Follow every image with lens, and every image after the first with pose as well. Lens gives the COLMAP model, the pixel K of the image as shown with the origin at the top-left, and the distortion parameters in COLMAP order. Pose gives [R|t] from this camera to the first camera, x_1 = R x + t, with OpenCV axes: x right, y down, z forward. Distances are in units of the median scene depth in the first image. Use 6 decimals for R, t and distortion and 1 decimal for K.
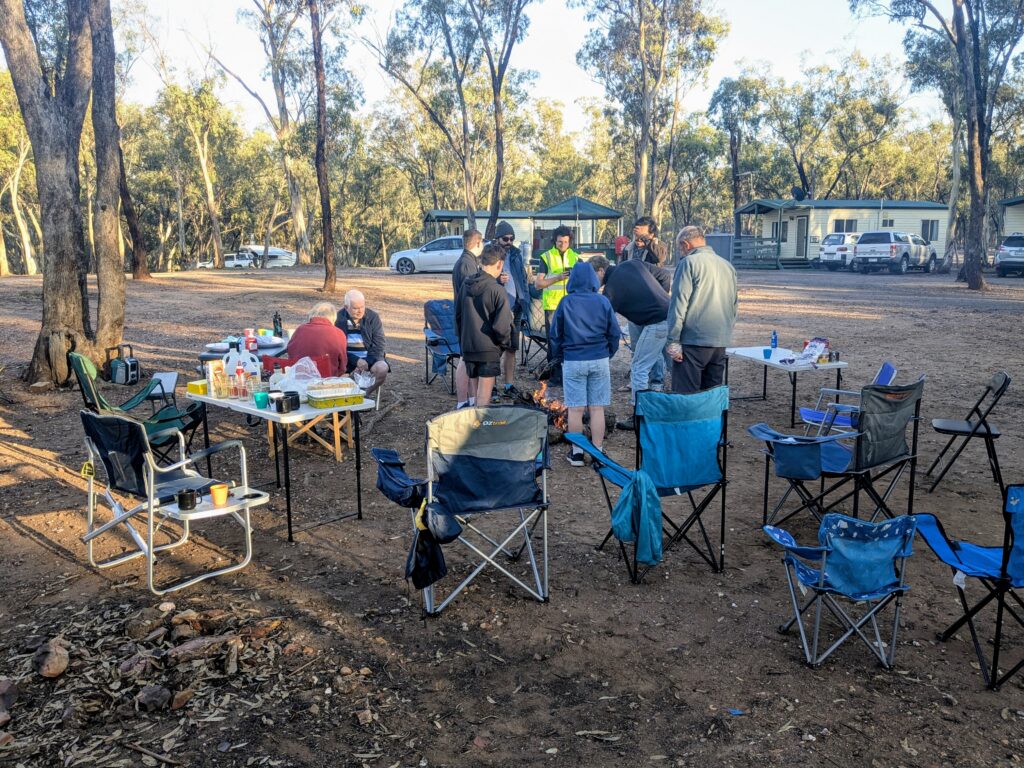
lens RADIAL K [[840.4, 0, 515.0], [0, 840.4, 363.0], [0, 0, 1]] dist [0.047877, -0.000382]
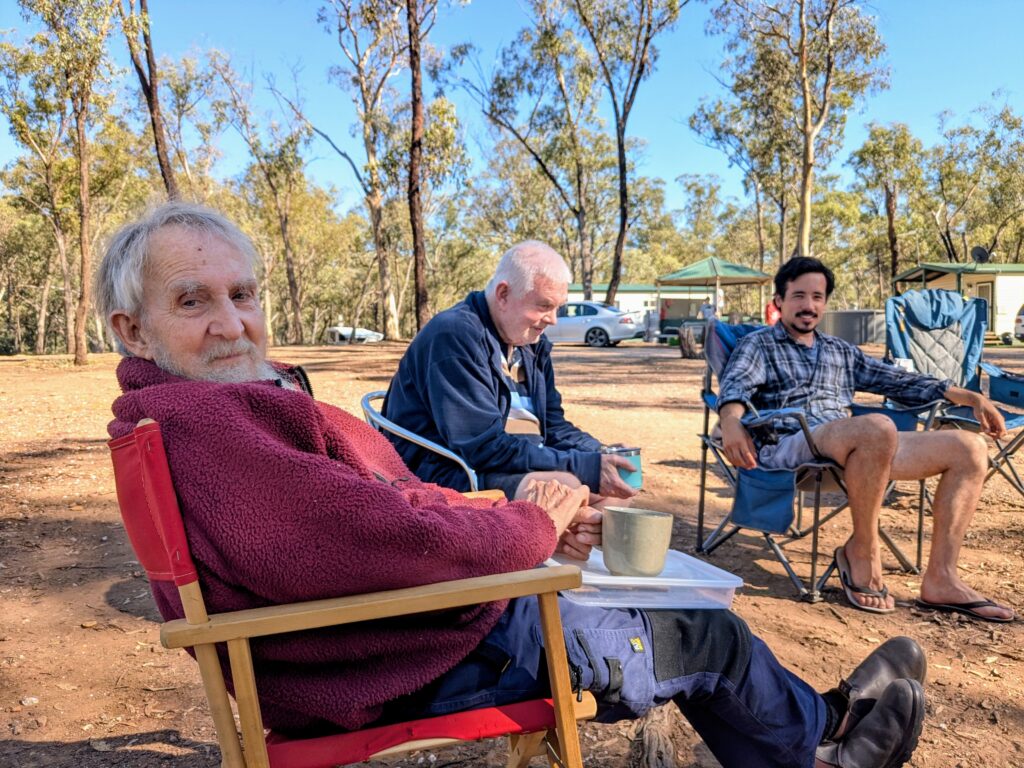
lens RADIAL K [[840.4, 0, 515.0], [0, 840.4, 363.0], [0, 0, 1]] dist [0.047877, -0.000382]
pose [[0.994964, -0.000035, -0.100231, -0.039430], [-0.010696, 0.994253, -0.106523, -0.003023], [0.099658, 0.107059, 0.989245, 0.170179]]
